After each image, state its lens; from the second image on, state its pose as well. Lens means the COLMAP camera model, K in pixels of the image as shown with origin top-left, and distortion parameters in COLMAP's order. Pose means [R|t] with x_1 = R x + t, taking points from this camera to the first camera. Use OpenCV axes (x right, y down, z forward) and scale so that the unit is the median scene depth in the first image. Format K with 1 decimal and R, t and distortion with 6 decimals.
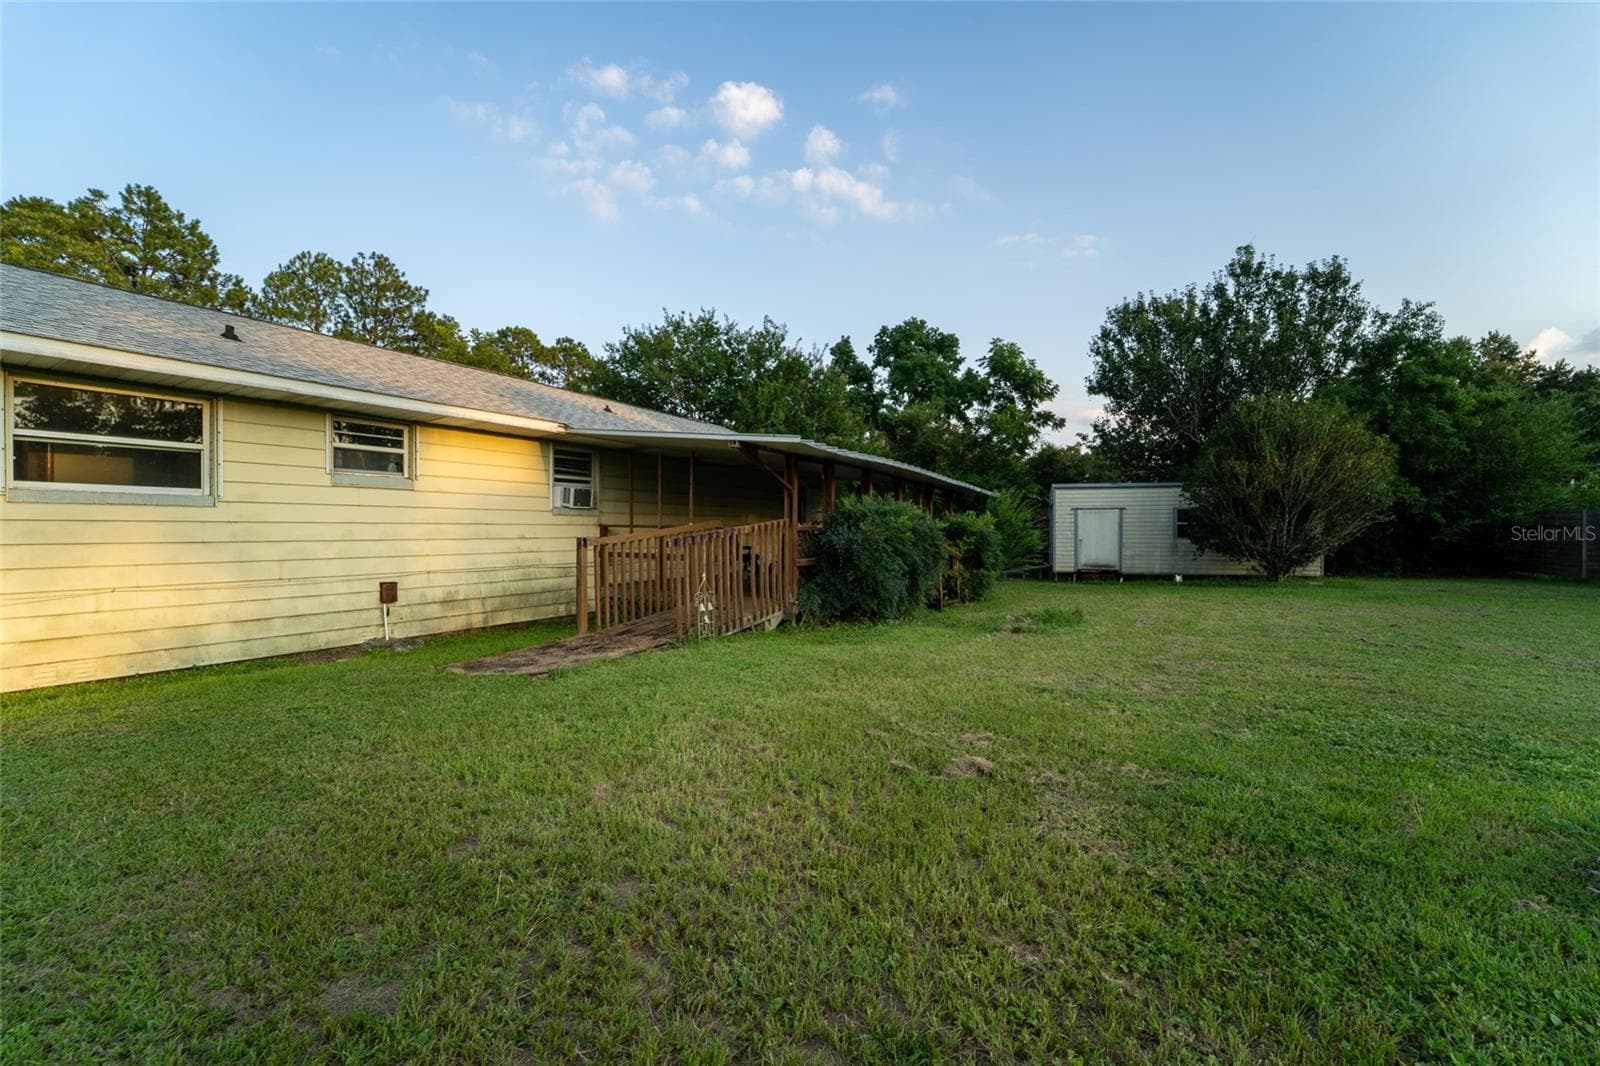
lens RADIAL K [[668.7, 0, 800.0], [0, 668.7, 533.0], [0, 0, 1]] dist [-0.001976, -0.000183]
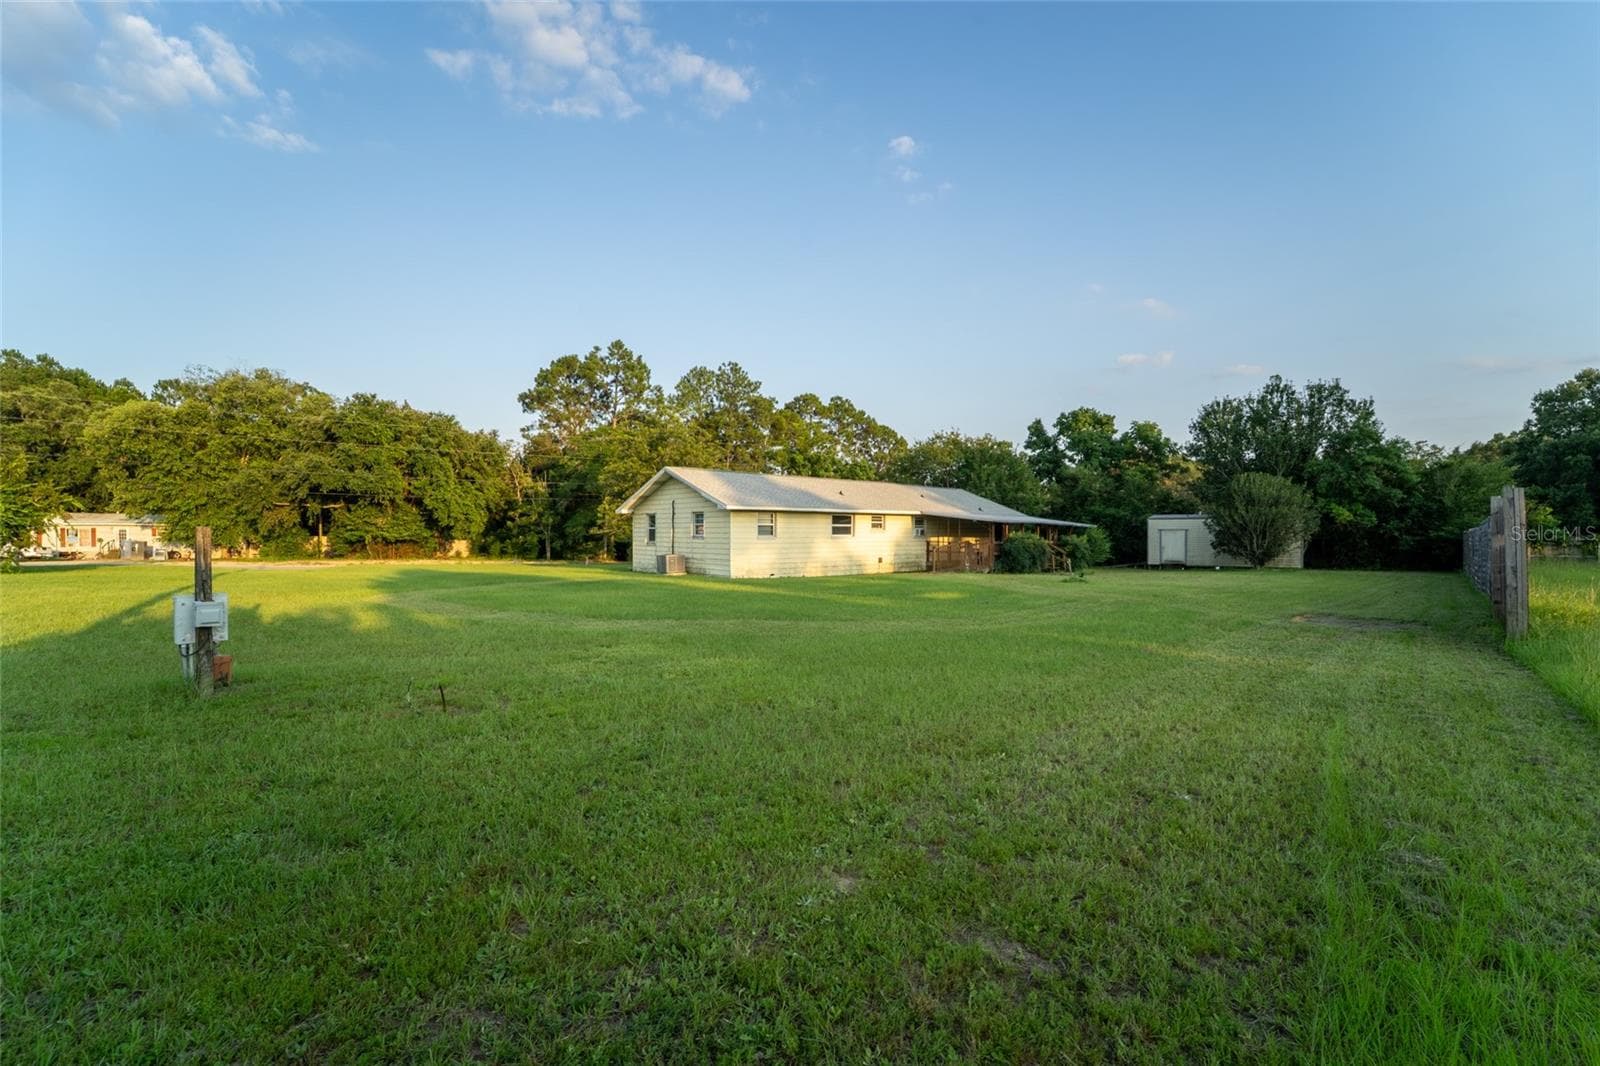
lens RADIAL K [[668.7, 0, 800.0], [0, 668.7, 533.0], [0, 0, 1]] dist [-0.001976, -0.000183]
pose [[0.946489, -0.001015, -0.322735, 0.062256], [-0.000554, 0.999988, -0.004771, -0.016601], [0.322736, 0.004695, 0.946477, -0.967996]]
